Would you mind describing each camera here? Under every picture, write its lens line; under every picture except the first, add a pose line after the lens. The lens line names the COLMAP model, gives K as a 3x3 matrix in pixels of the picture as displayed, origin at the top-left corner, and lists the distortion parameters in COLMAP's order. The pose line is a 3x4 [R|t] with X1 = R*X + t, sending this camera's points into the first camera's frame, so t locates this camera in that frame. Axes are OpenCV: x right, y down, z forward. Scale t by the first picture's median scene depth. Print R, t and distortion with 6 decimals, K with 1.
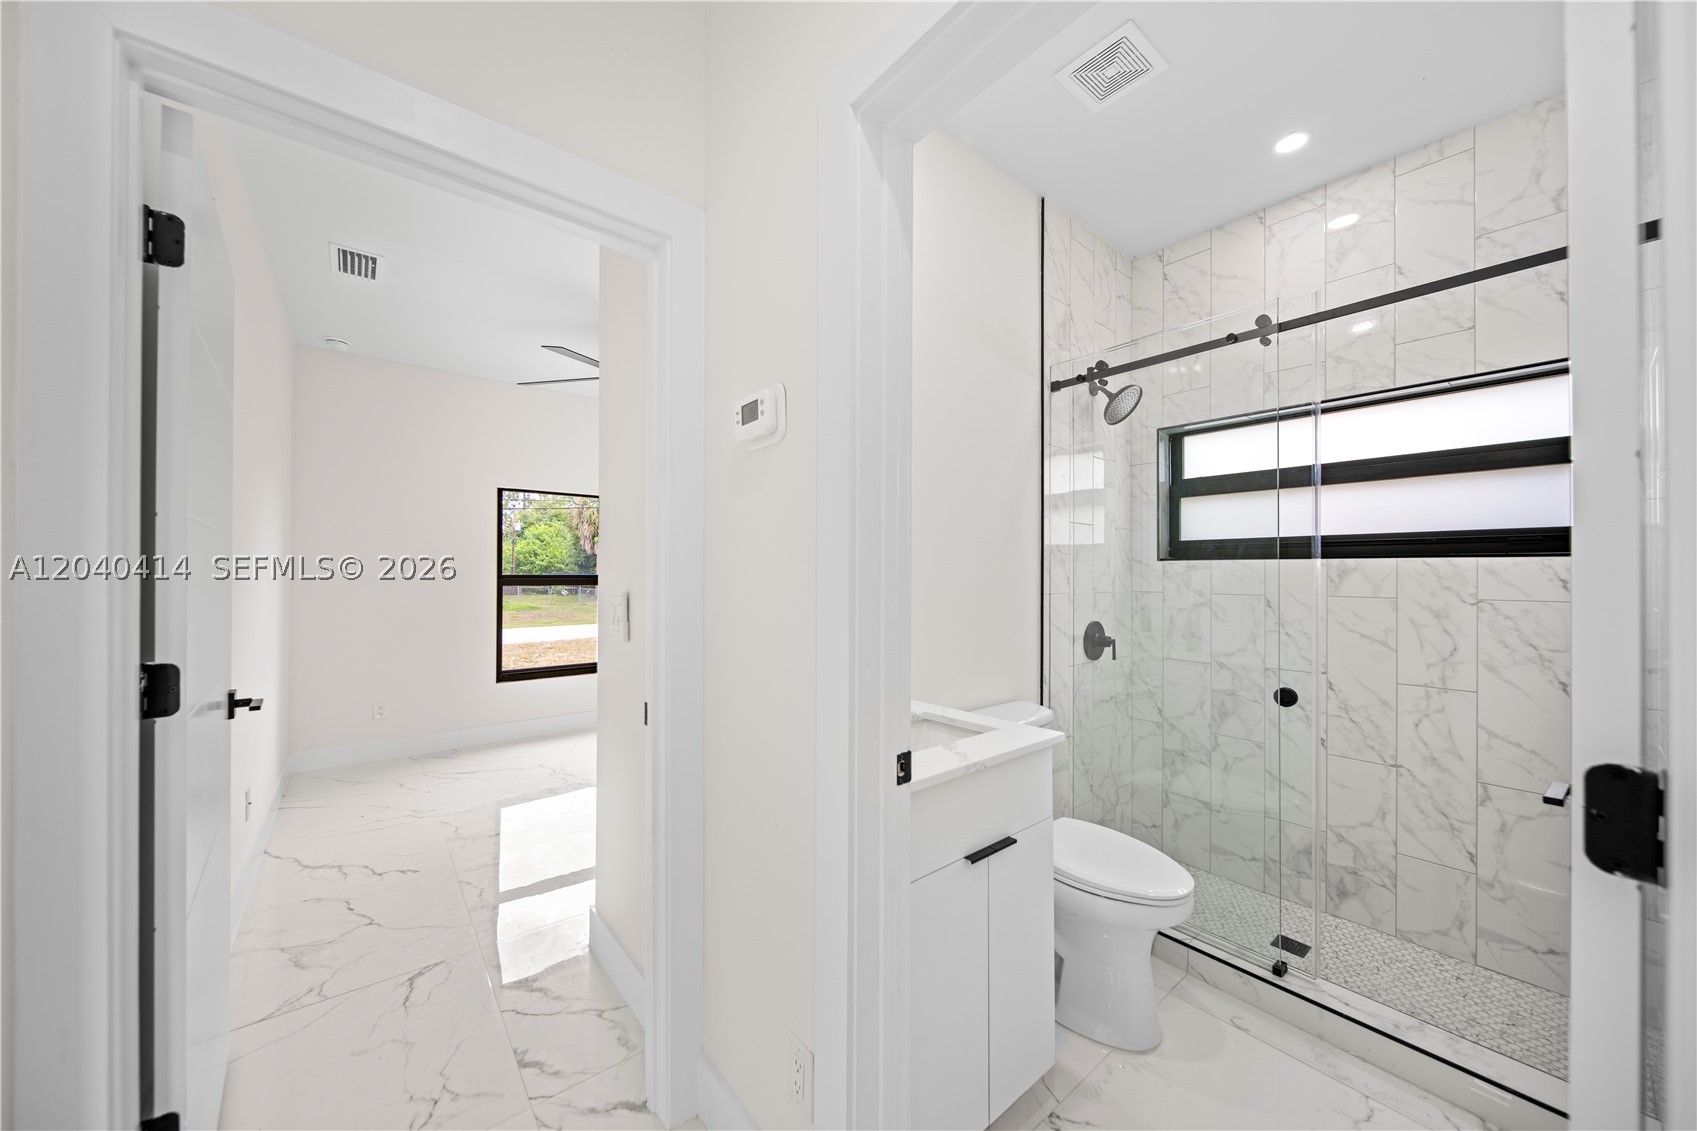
lens RADIAL K [[608.0, 0, 859.7], [0, 608.0, 553.2], [0, 0, 1]] dist [0.000301, -0.000403]
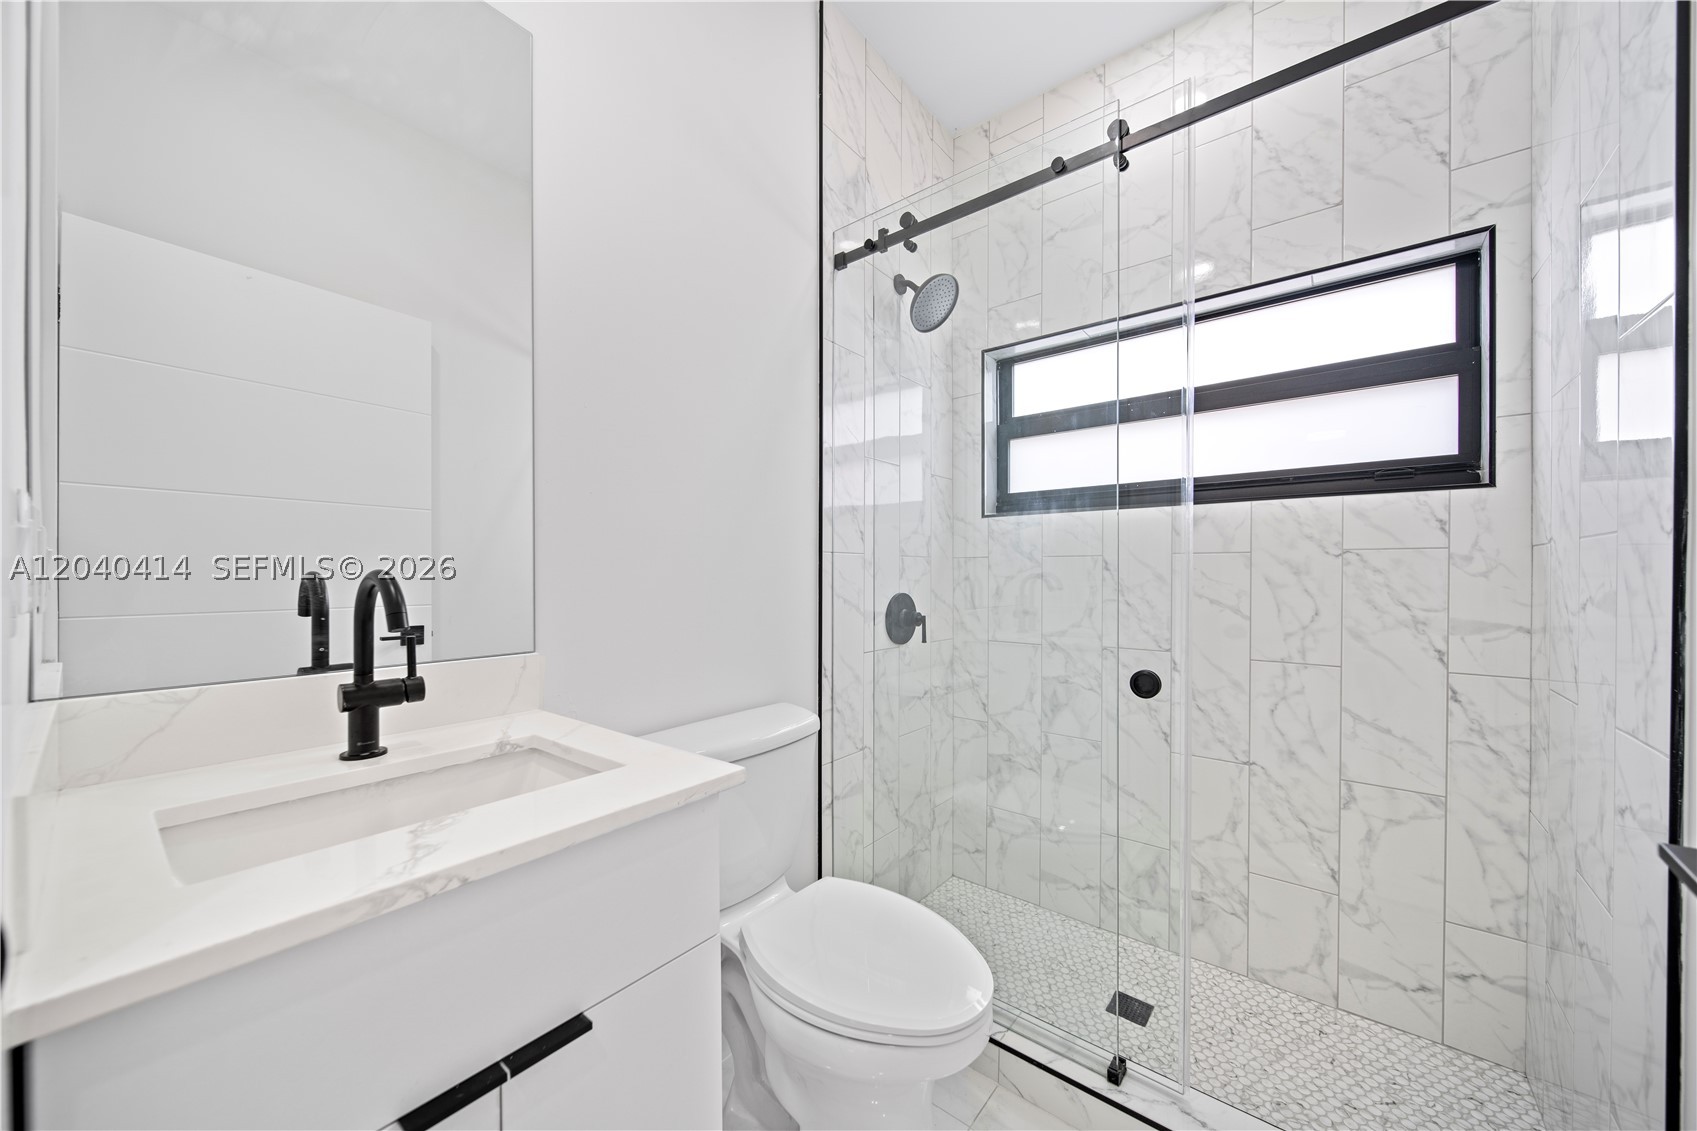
lens RADIAL K [[601.4, 0, 865.0], [0, 601.4, 559.7], [0, 0, 1]] dist [0.000608, 0.000288]
pose [[0.979244, 0.001241, 0.202681, 0.220437], [-0.002393, 0.999982, 0.005442, 0.076875], [-0.202670, -0.005814, 0.979230, 0.318083]]
